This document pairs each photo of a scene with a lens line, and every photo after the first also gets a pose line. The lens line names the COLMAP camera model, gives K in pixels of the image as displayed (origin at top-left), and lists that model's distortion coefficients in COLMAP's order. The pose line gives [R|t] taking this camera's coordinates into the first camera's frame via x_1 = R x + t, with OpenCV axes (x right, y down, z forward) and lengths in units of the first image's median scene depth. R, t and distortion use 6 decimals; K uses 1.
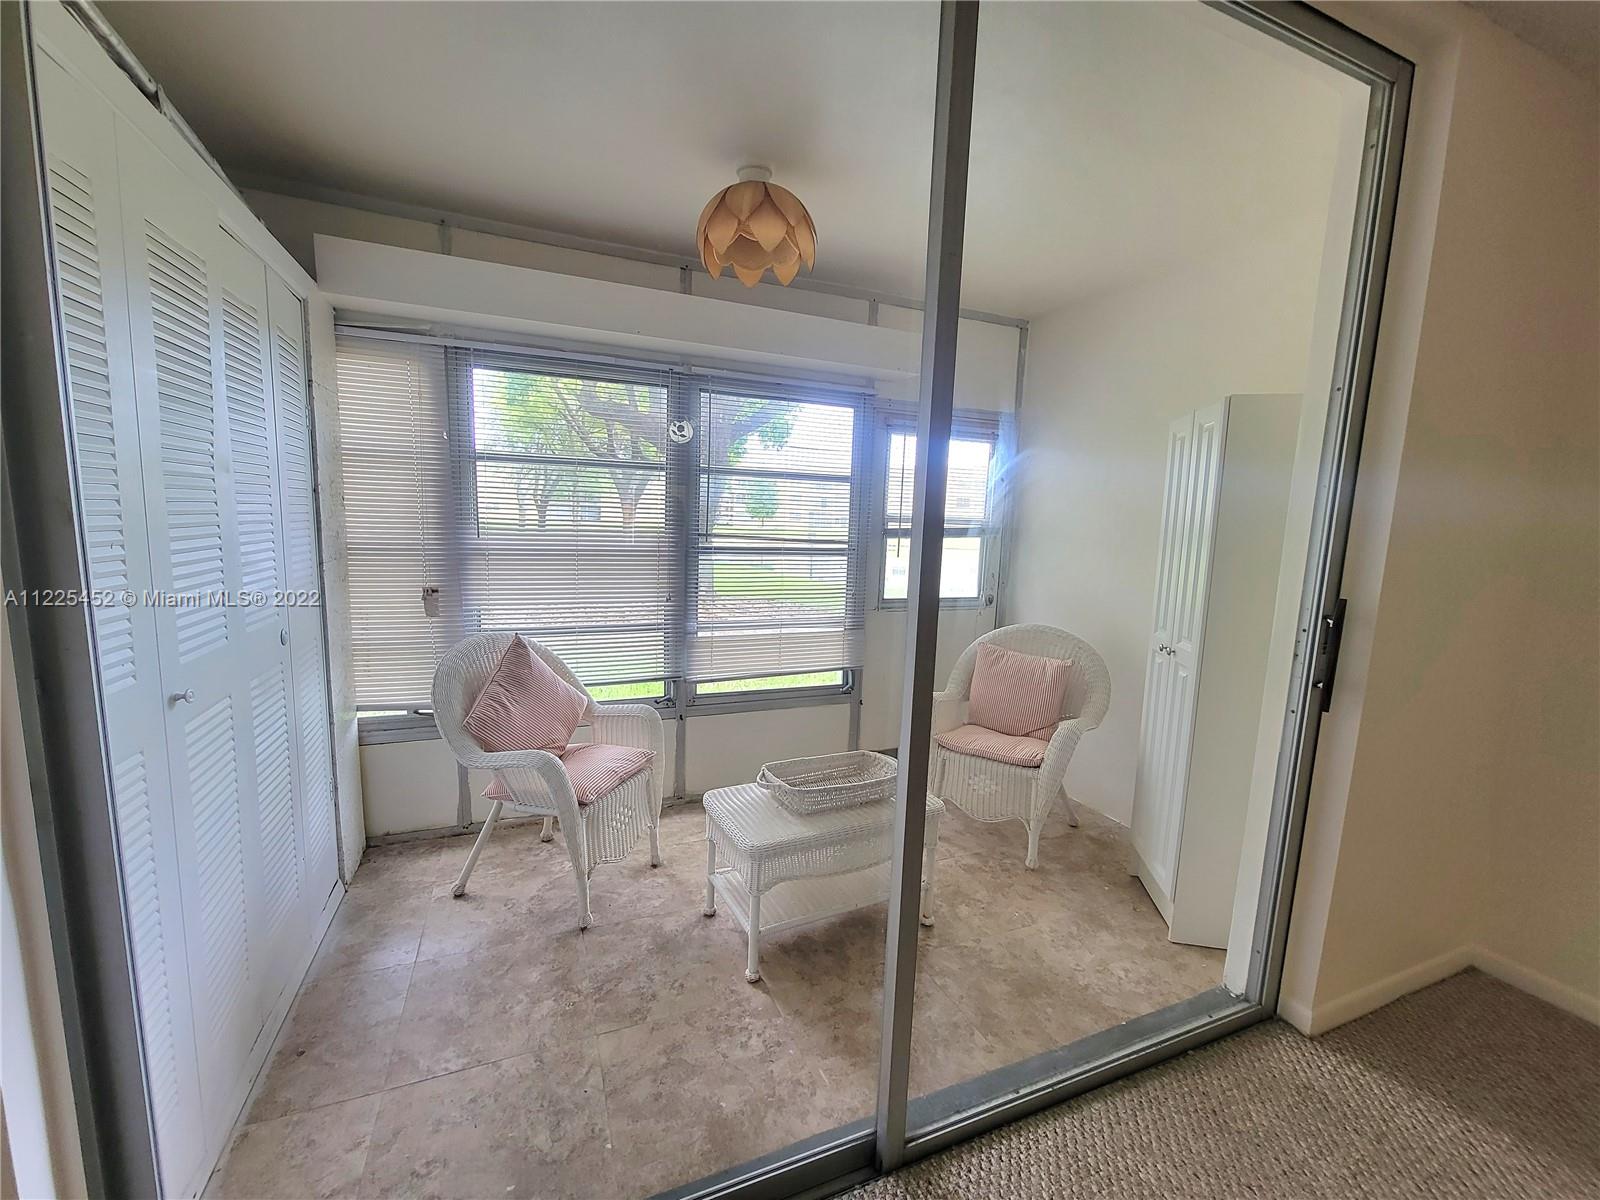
lens RADIAL K [[651.7, 0, 794.0], [0, 651.7, 598.3], [0, 0, 1]] dist [-0.009049, 0.000439]
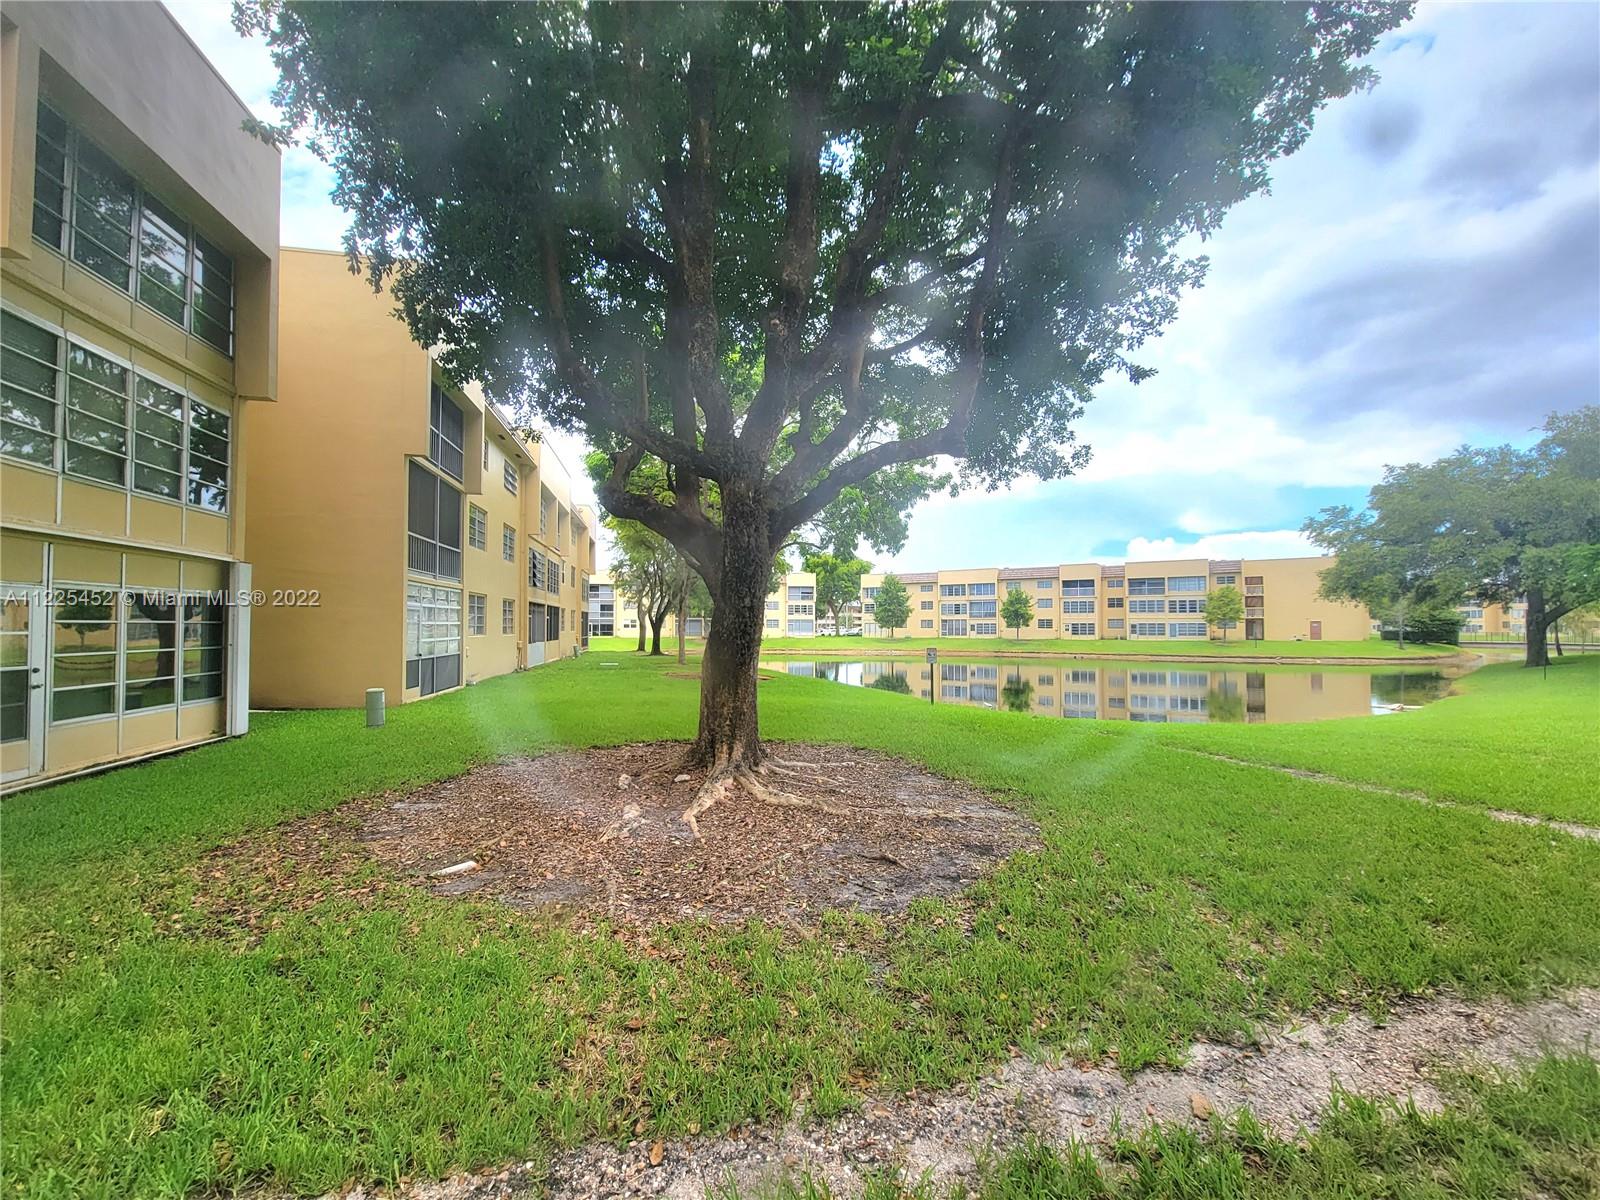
lens RADIAL K [[651.7, 0, 792.9], [0, 651.7, 603.6], [0, 0, 1]] dist [-0.009049, 0.000439]
pose [[0.978975, -0.041469, -0.199722, 0.137064], [0.009608, 0.987404, -0.157925, -0.253956], [0.203755, 0.152686, 0.967042, 1.347468]]
